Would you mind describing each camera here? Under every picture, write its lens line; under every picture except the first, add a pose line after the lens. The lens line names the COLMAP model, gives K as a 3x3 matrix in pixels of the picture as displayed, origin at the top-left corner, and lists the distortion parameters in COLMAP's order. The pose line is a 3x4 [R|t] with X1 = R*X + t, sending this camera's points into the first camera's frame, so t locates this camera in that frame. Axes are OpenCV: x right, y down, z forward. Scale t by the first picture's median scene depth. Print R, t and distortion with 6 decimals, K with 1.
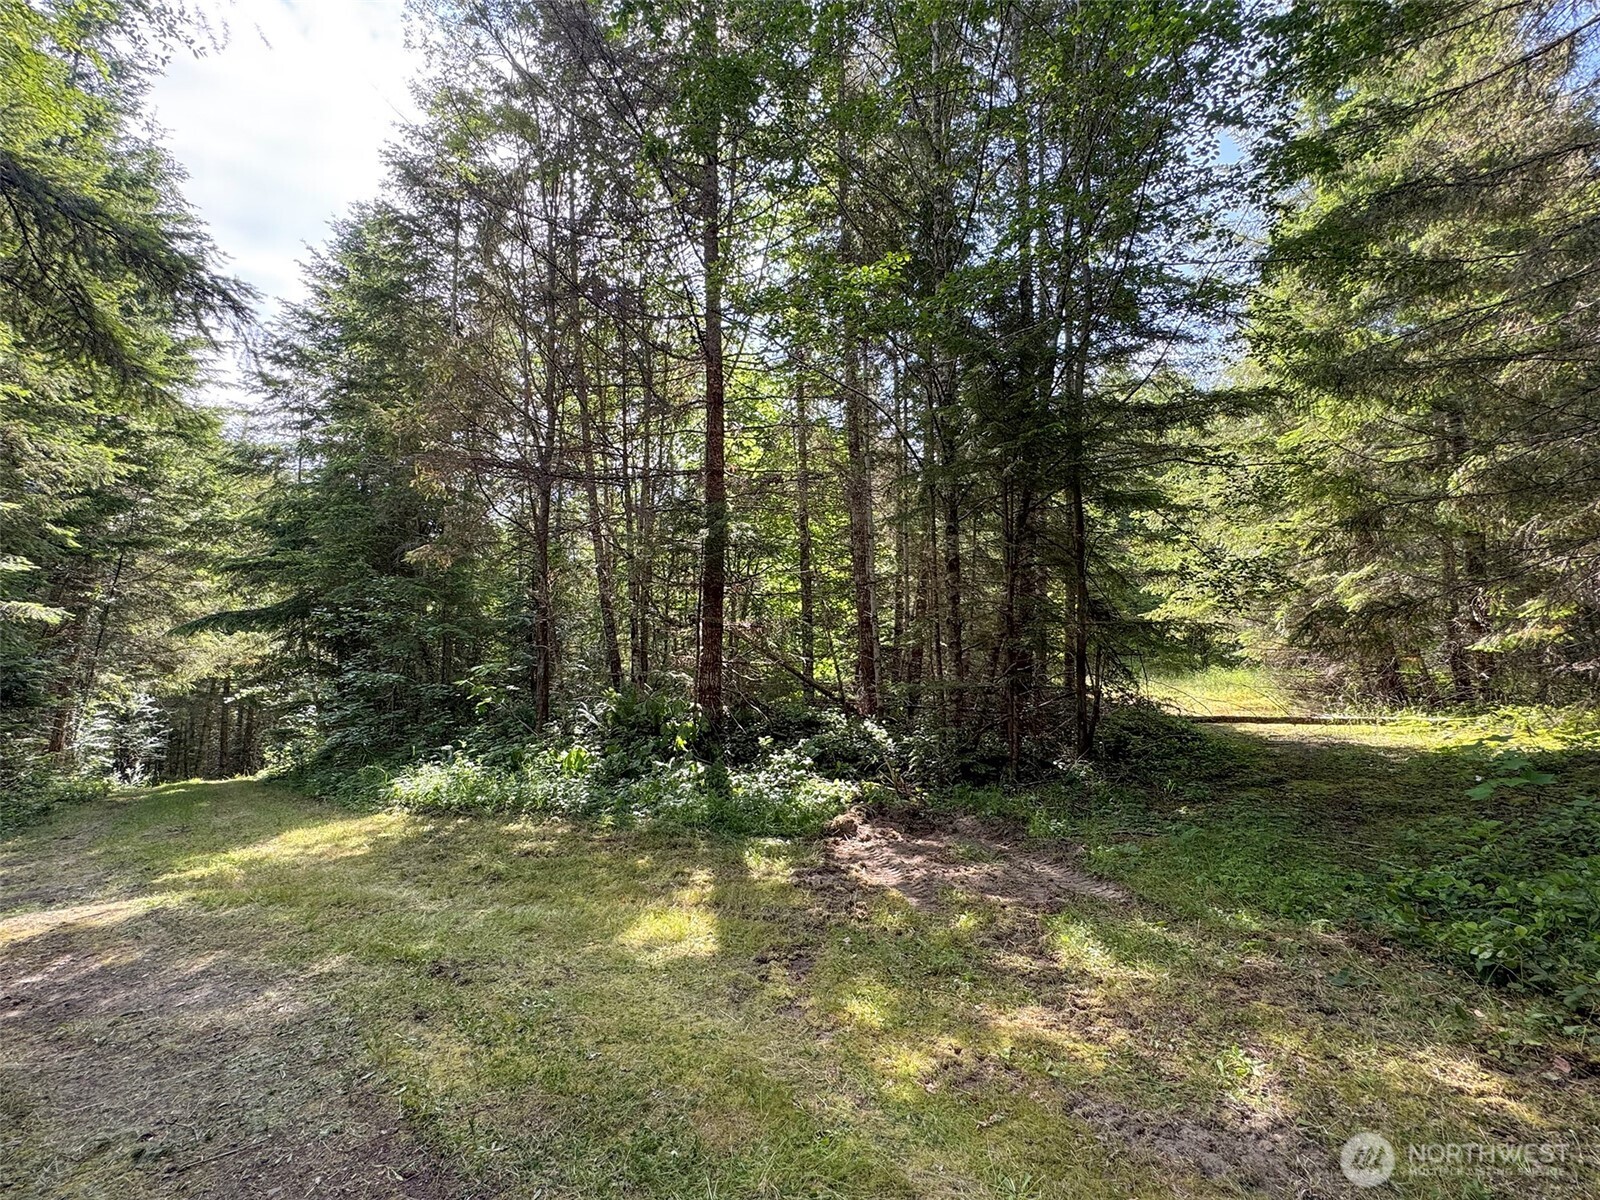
lens RADIAL K [[646.5, 0, 800.0], [0, 646.5, 600.0], [0, 0, 1]] dist [-0.013030, -0.000085]
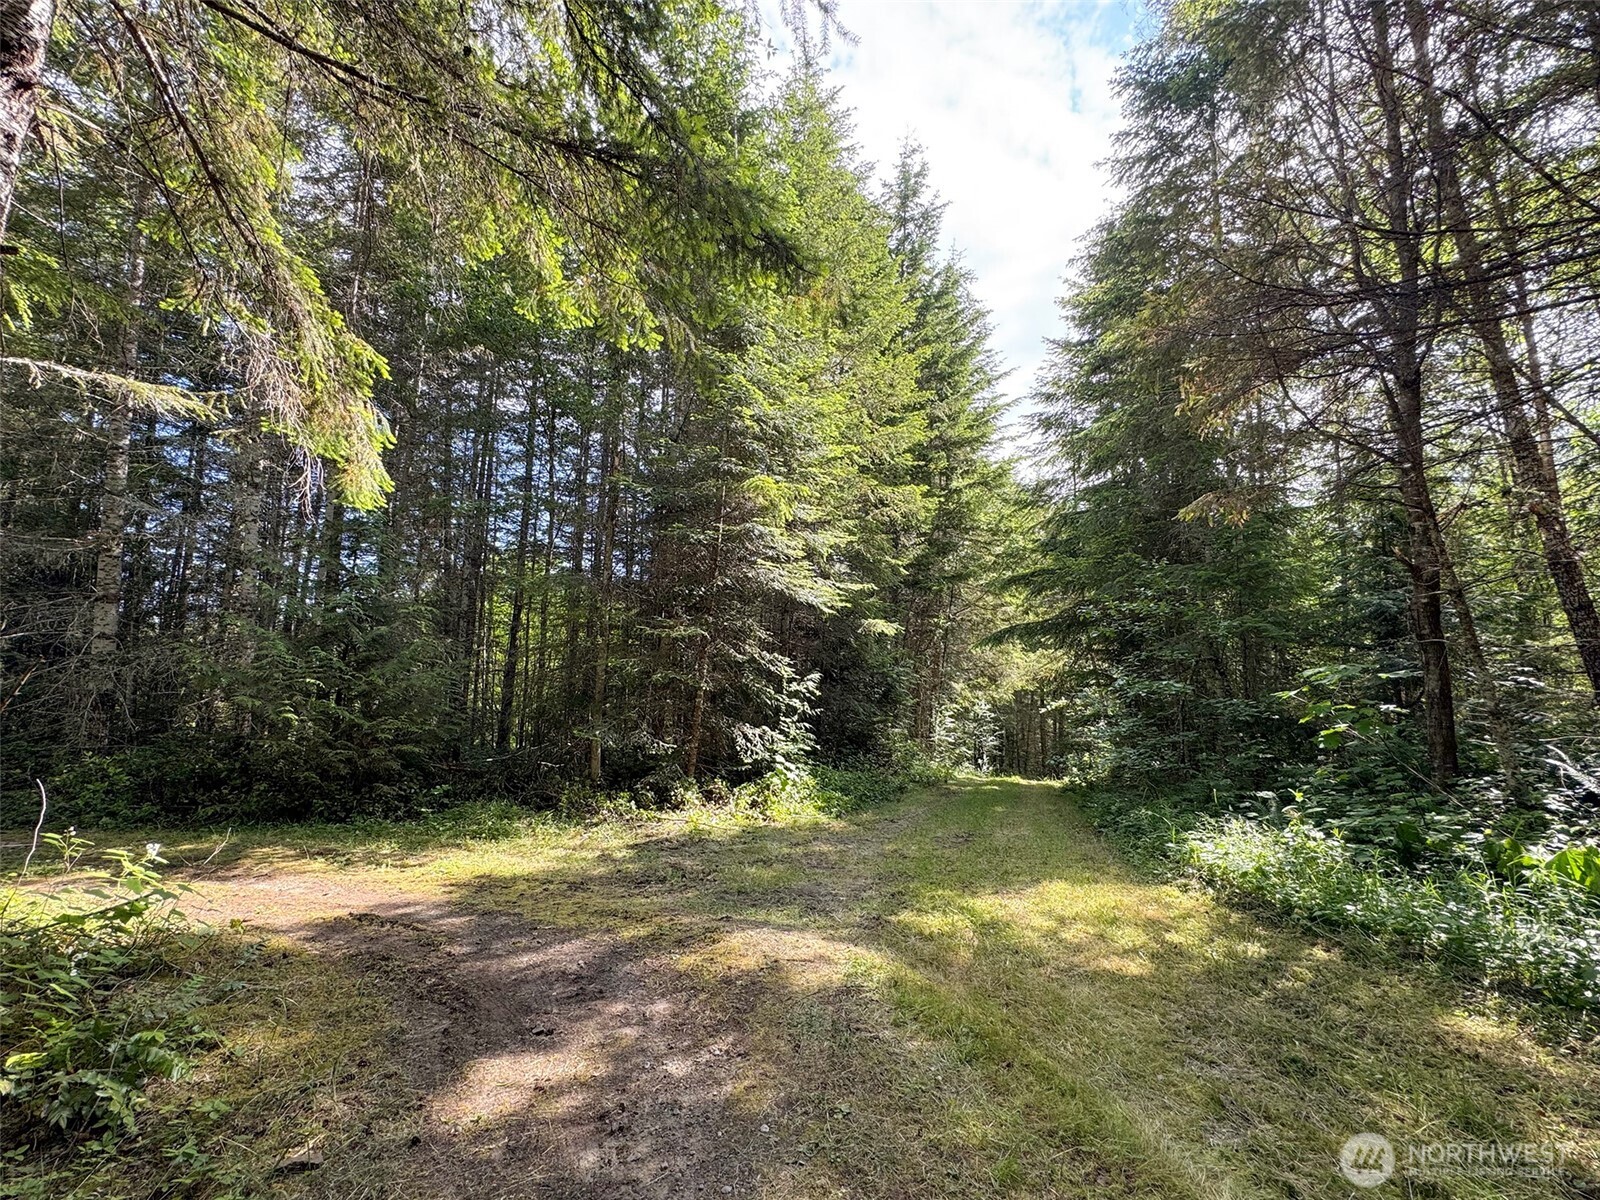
lens RADIAL K [[632.0, 0, 796.7], [0, 632.0, 627.3], [0, 0, 1]] dist [0.010828, -0.000498]
pose [[0.445462, -0.060301, -0.893268, -0.154040], [0.066108, 0.997221, -0.034351, 0.043998], [0.892857, -0.043750, 0.448211, 0.257881]]
